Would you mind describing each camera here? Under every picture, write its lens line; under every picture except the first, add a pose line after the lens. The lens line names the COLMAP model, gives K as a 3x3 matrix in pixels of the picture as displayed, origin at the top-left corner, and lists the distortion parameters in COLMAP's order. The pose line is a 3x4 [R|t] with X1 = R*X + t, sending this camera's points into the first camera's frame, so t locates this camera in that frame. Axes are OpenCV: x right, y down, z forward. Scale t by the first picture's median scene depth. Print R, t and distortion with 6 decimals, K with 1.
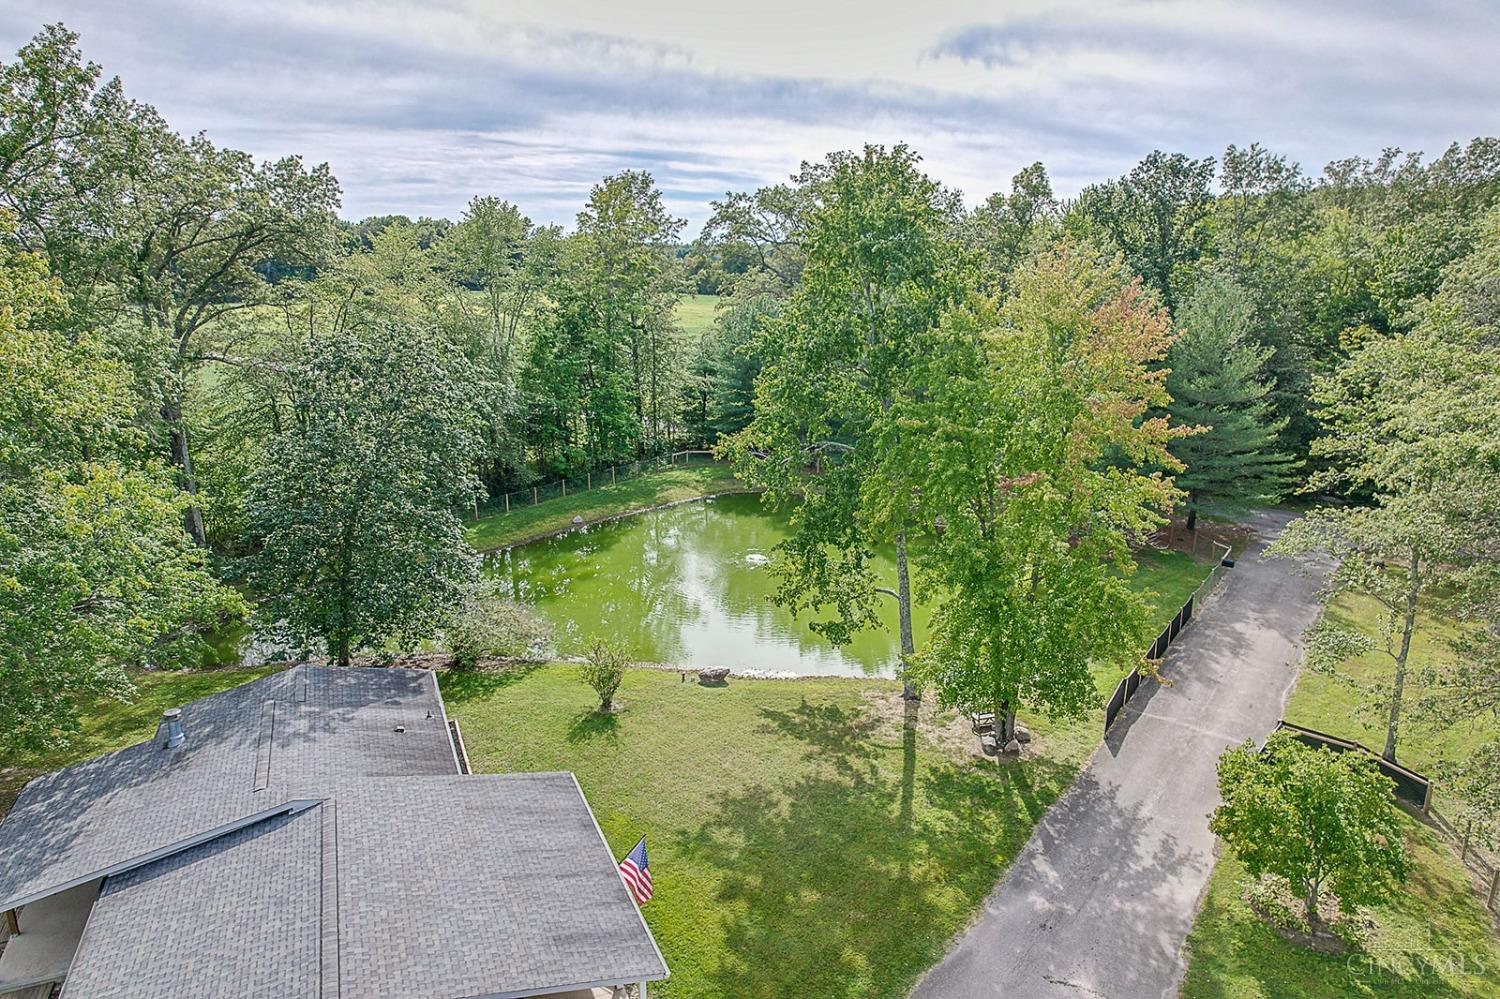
lens RADIAL K [[976.5, 0, 751.8], [0, 976.5, 500.1], [0, 0, 1]] dist [-0.024519, -0.000183]
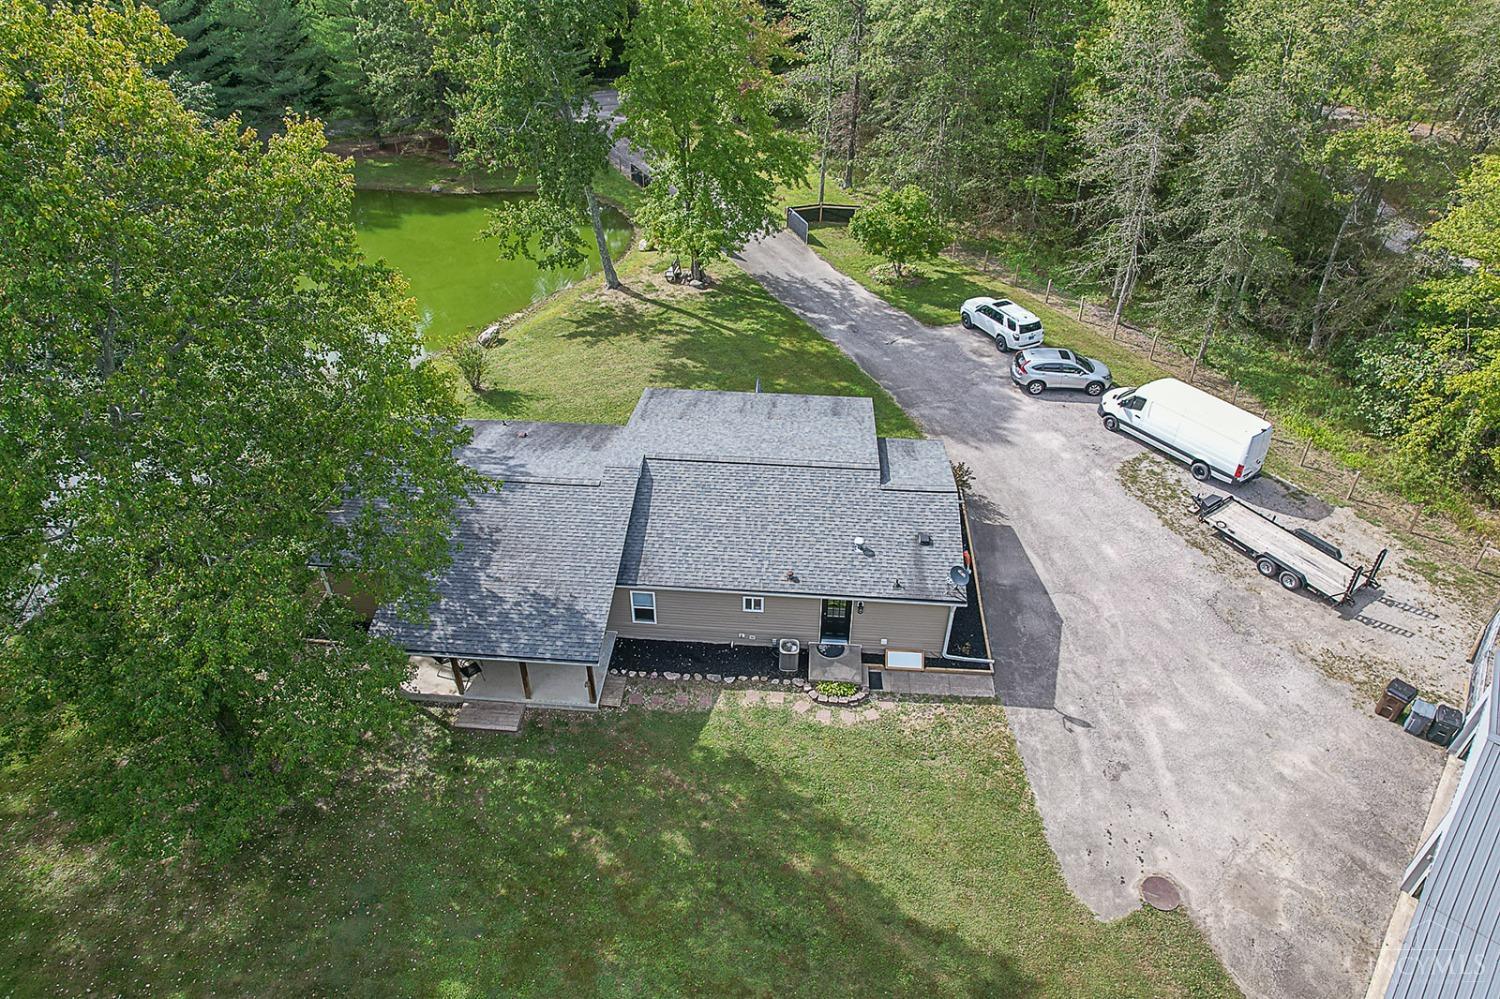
lens RADIAL K [[976.5, 0, 744.3], [0, 976.5, 499.8], [0, 0, 1]] dist [-0.024519, -0.000183]
pose [[0.454520, -0.522854, 0.721135, -1.089229], [0.214352, 0.850006, 0.481189, -0.192013], [-0.864560, -0.064134, 0.498420, 0.198646]]
